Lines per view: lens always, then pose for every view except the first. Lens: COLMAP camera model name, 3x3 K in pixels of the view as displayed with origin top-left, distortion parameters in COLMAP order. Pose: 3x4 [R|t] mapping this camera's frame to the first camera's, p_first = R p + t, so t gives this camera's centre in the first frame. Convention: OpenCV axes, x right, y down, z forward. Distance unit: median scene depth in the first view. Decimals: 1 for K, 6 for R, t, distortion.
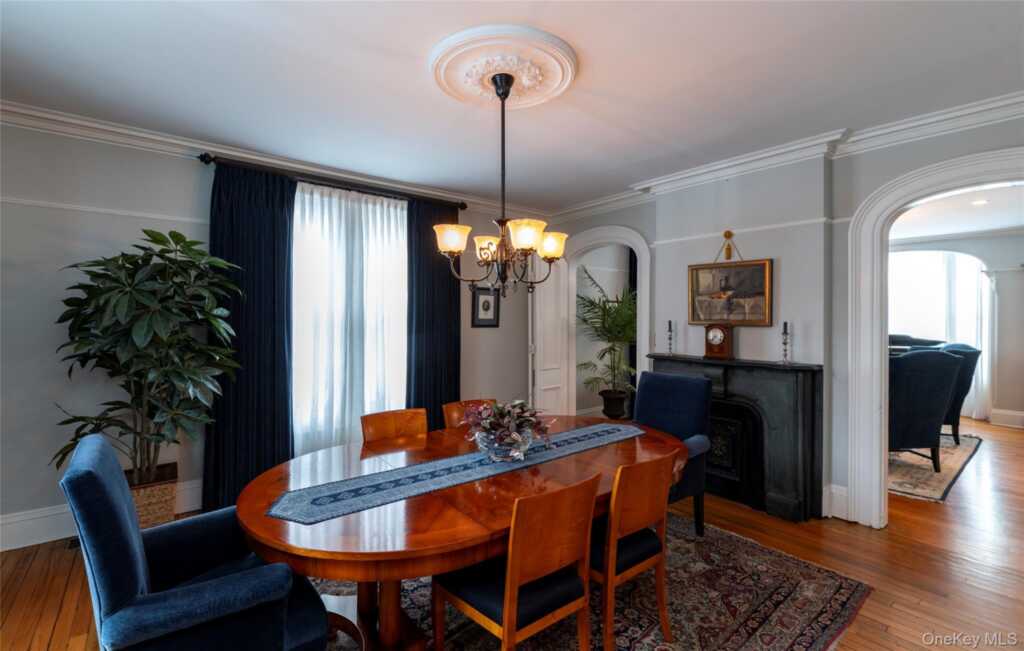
lens RADIAL K [[459.1, 0, 511.7], [0, 459.1, 315.5], [0, 0, 1]] dist [-0.002033, -0.000074]
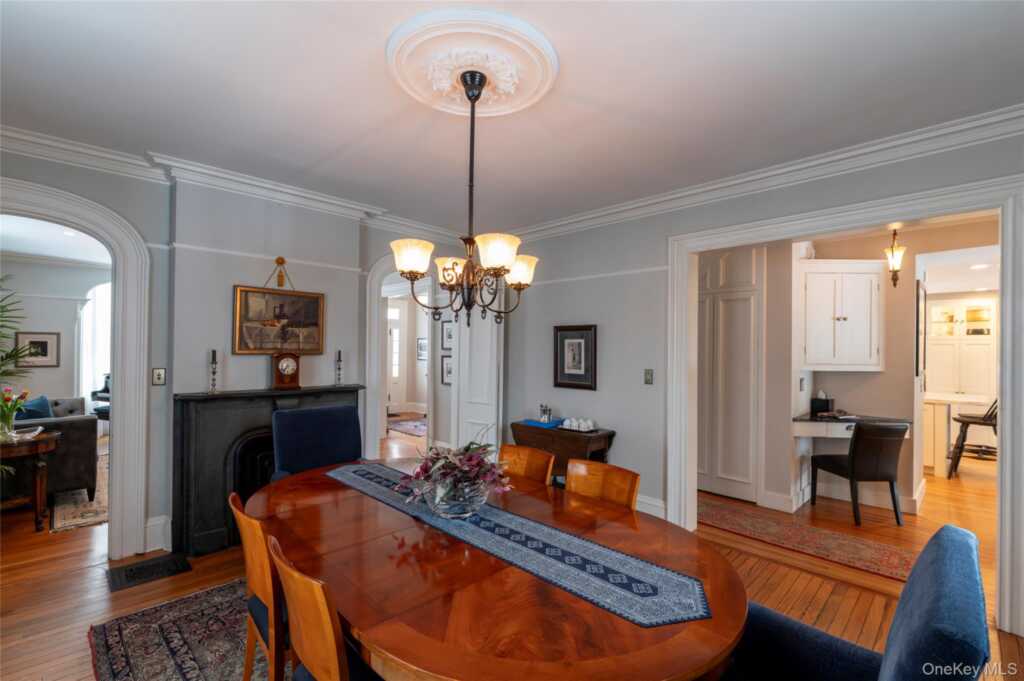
lens RADIAL K [[456.6, 0, 511.2], [0, 456.6, 344.9], [0, 0, 1]] dist [0.026263, -0.000042]
pose [[-0.104098, -0.004894, 0.994555, -0.571318], [-0.013290, 0.999905, 0.003530, -0.009051], [-0.994478, -0.012850, -0.104153, 0.636796]]
